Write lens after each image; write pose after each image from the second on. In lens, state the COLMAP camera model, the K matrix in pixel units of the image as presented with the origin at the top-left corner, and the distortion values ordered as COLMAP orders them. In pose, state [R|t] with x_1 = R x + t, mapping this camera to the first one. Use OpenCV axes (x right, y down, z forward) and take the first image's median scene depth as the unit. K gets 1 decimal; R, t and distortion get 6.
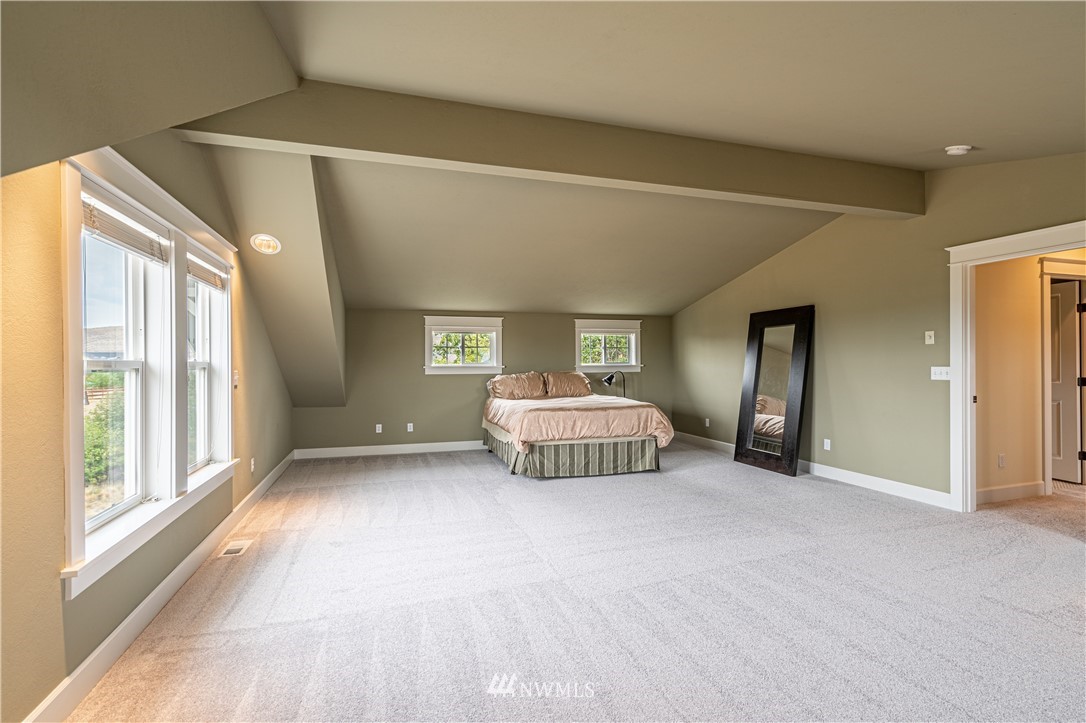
lens RADIAL K [[531.5, 0, 543.0], [0, 531.5, 361.5], [0, 0, 1]] dist [0.023989, -0.000206]
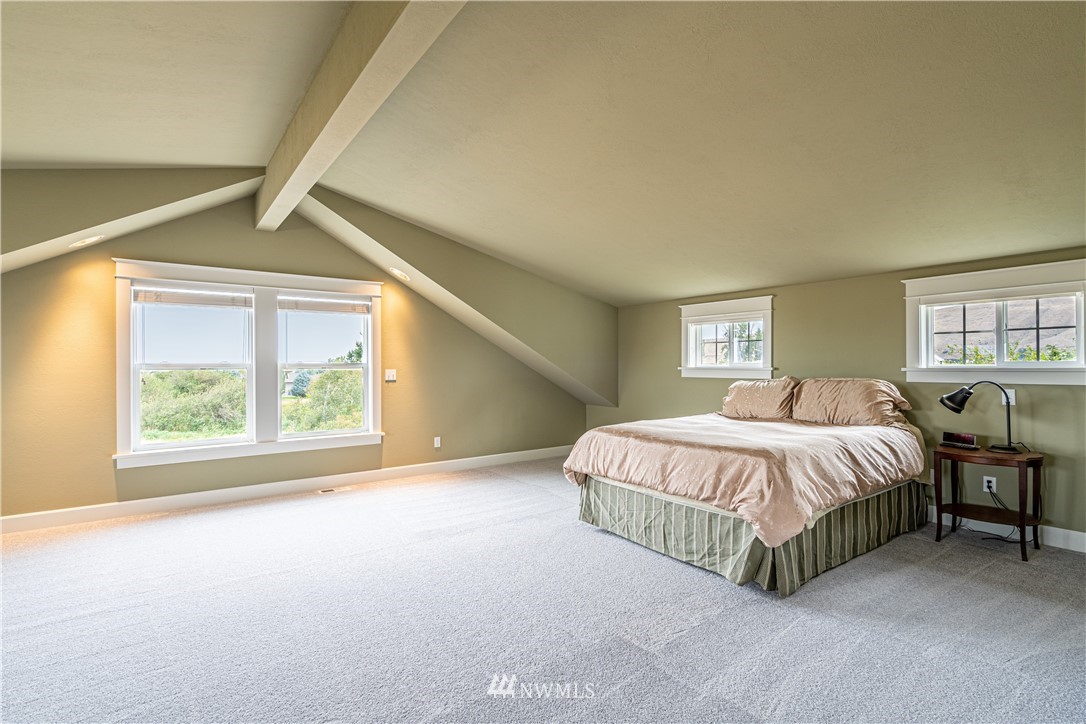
lens RADIAL K [[515.4, 0, 546.2], [0, 515.4, 365.3], [0, 0, 1]] dist [-0.002831, 0.000826]
pose [[0.331270, 0.002749, -0.943532, 0.598256], [0.003188, 0.999987, 0.004032, 0.002423], [0.943531, -0.004344, 0.331257, 0.692981]]
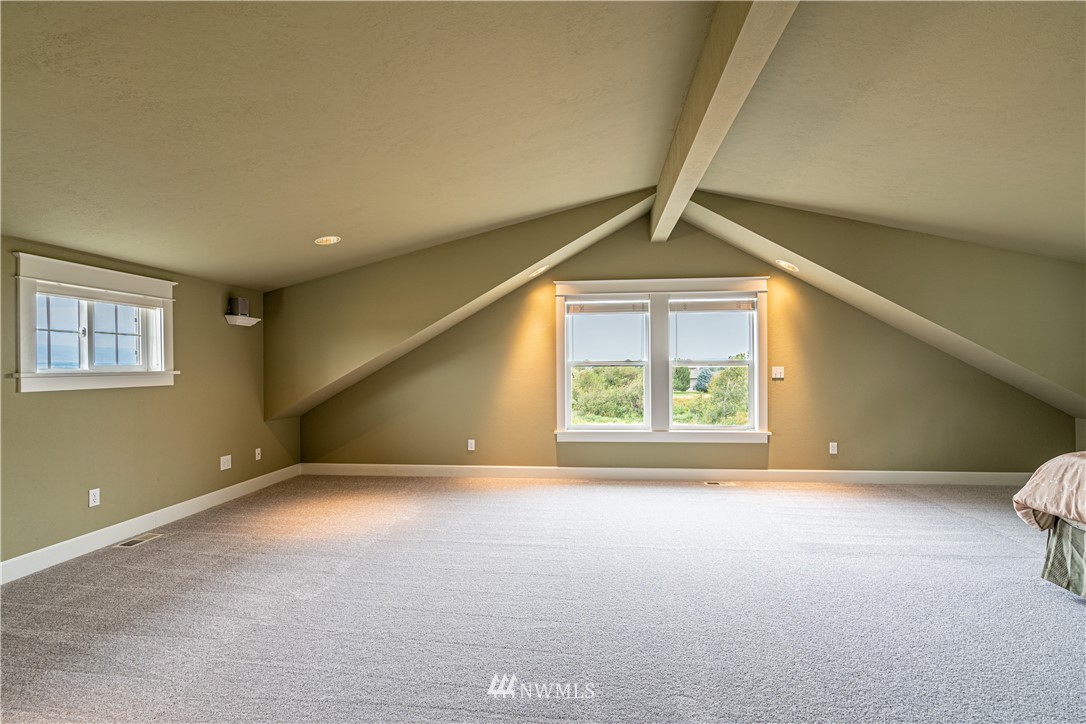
lens RADIAL K [[515.4, 0, 546.2], [0, 515.4, 365.3], [0, 0, 1]] dist [-0.002831, 0.000826]
pose [[-0.392221, 0.008213, -0.919834, 0.600362], [0.007310, 0.999956, 0.005812, 0.002387], [0.919842, -0.004444, -0.392264, 0.719172]]
